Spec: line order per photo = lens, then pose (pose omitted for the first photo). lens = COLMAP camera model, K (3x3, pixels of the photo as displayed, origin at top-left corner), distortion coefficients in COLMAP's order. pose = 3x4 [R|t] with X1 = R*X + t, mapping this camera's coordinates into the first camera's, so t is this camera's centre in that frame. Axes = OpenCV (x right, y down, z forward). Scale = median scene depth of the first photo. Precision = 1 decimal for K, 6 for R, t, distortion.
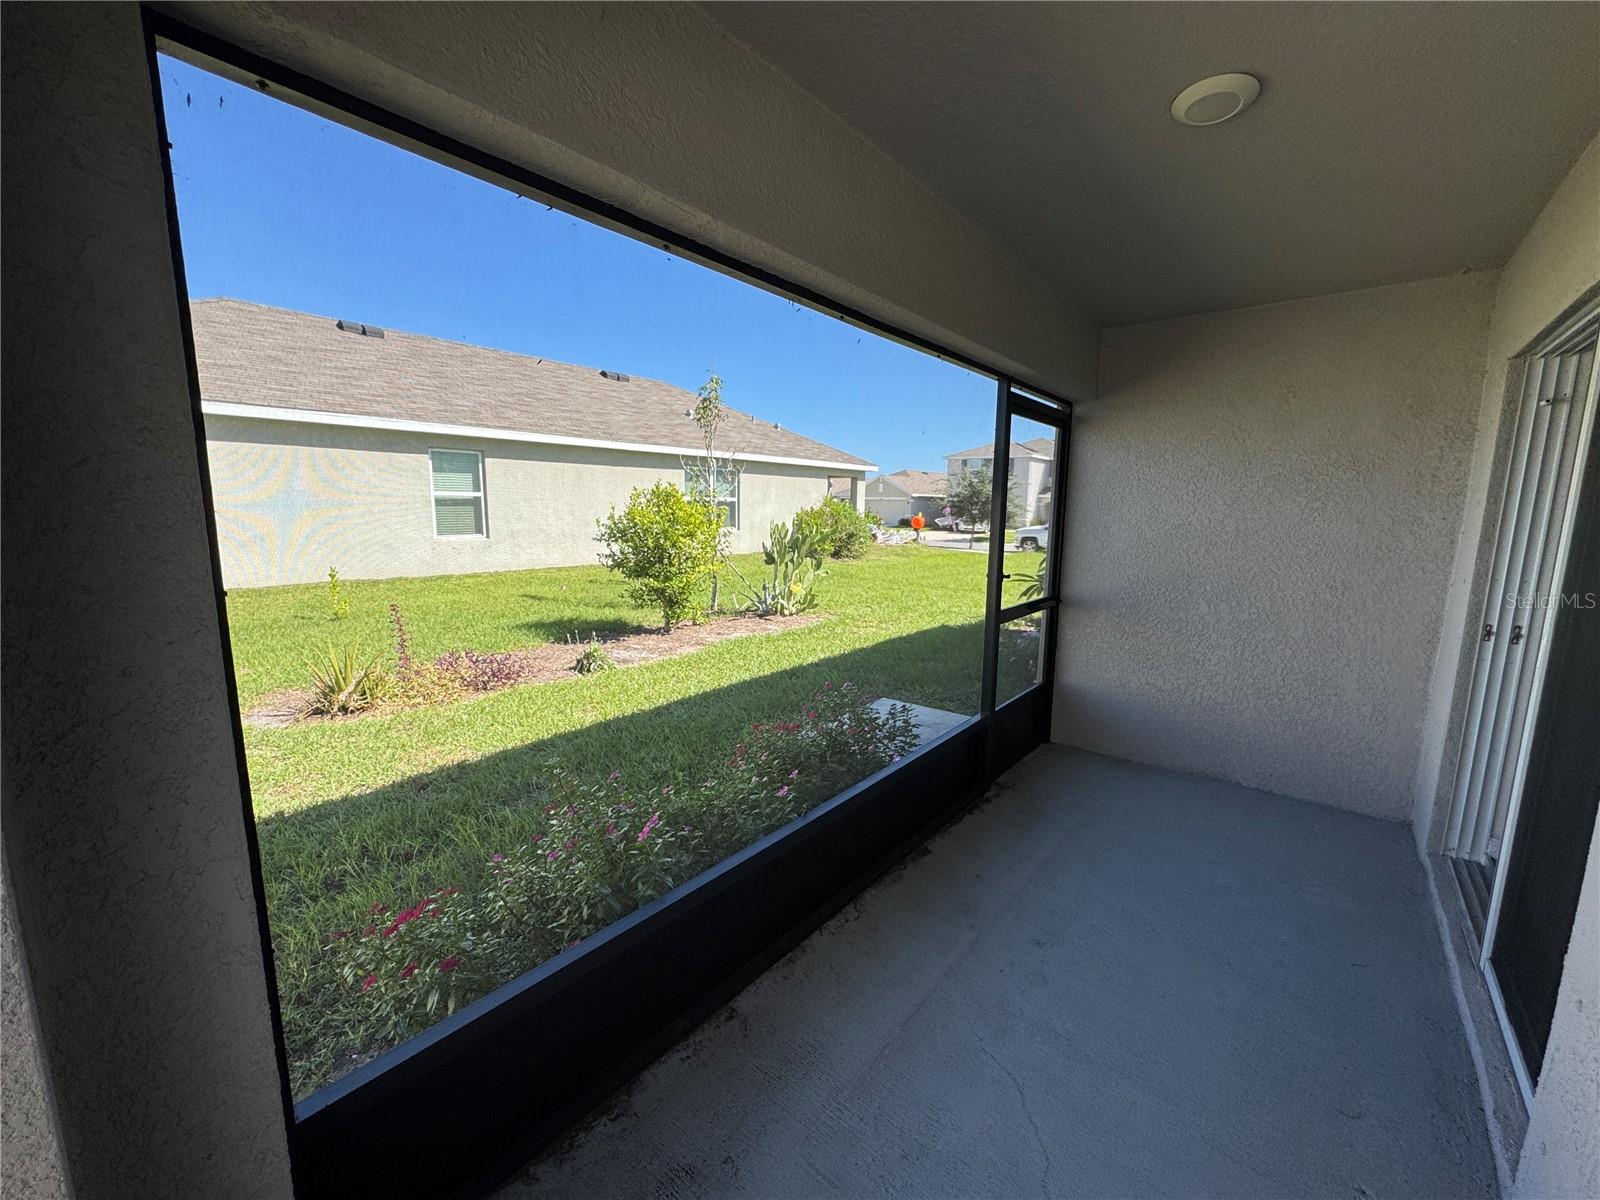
lens RADIAL K [[642.3, 0, 800.5], [0, 642.3, 602.0], [0, 0, 1]] dist [-0.003263, -0.000450]
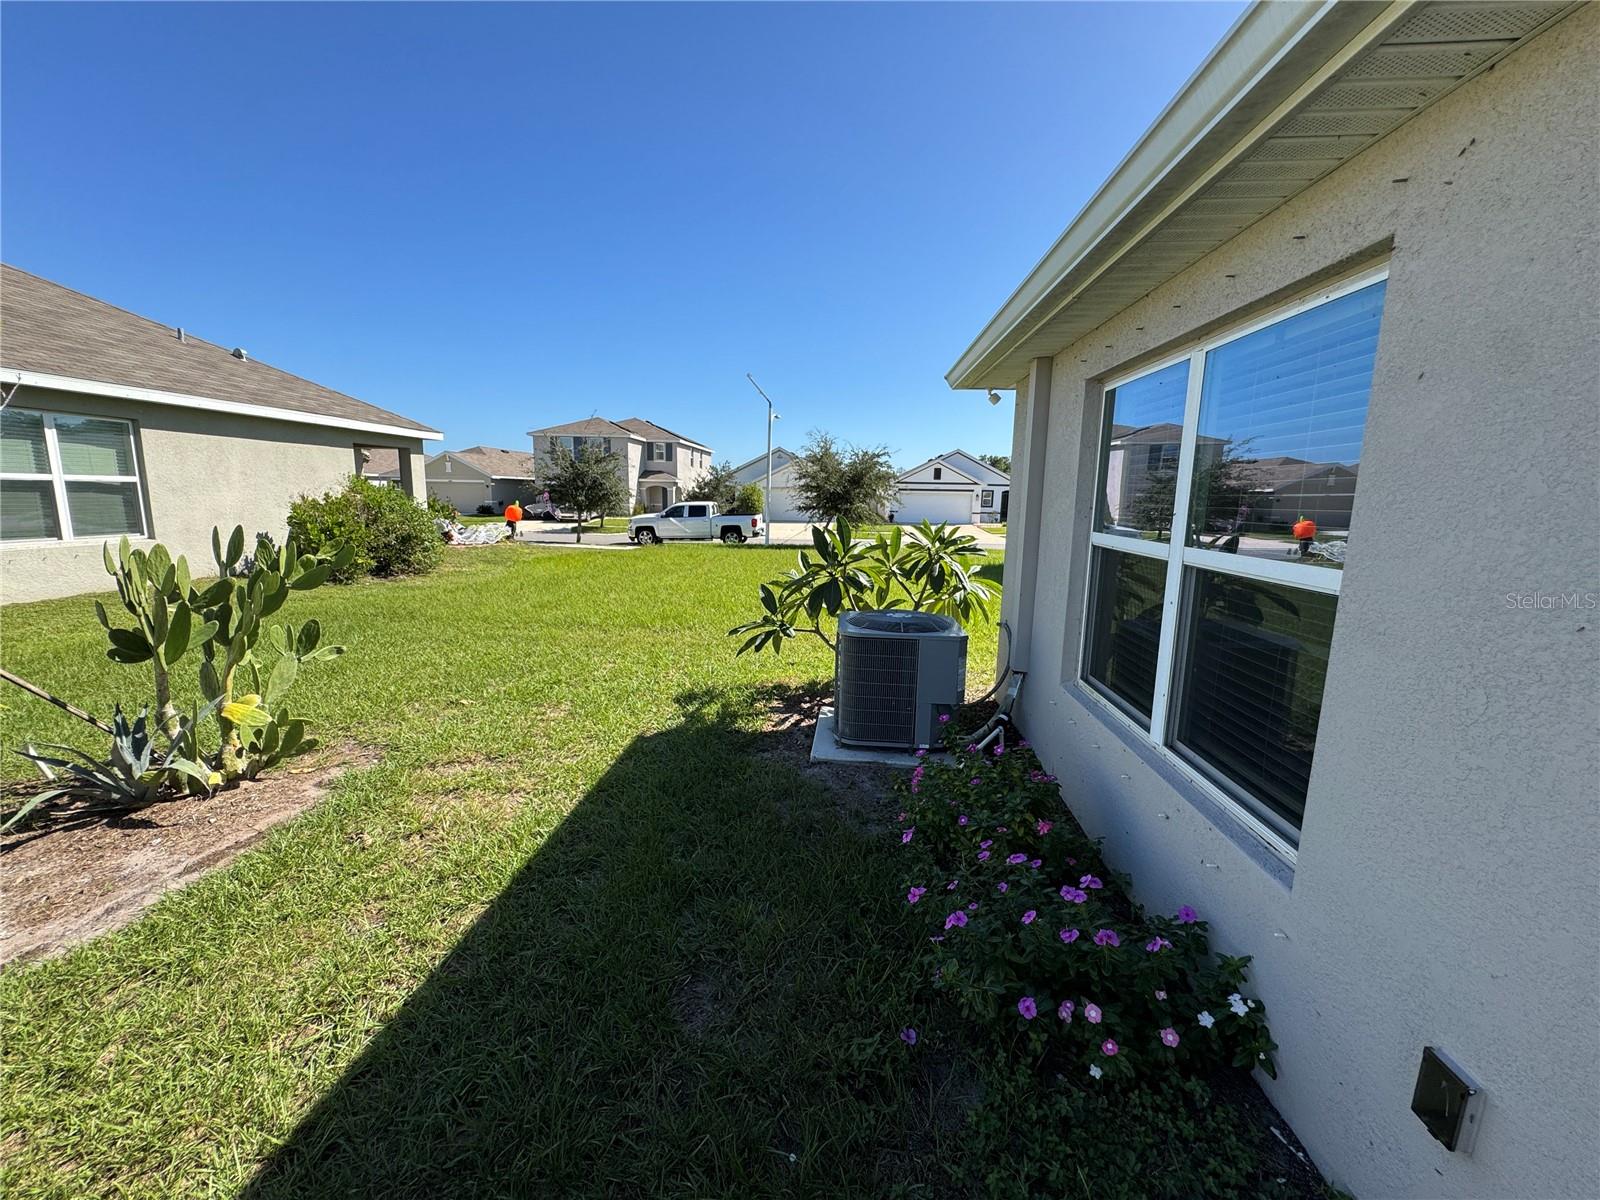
lens RADIAL K [[642.3, 0, 801.2], [0, 642.3, 598.6], [0, 0, 1]] dist [-0.003263, -0.000450]
pose [[0.815012, -0.094281, 0.571722, 0.025061], [0.082886, 0.995496, 0.046007, -0.036252], [-0.573485, 0.009892, 0.819157, 0.223779]]
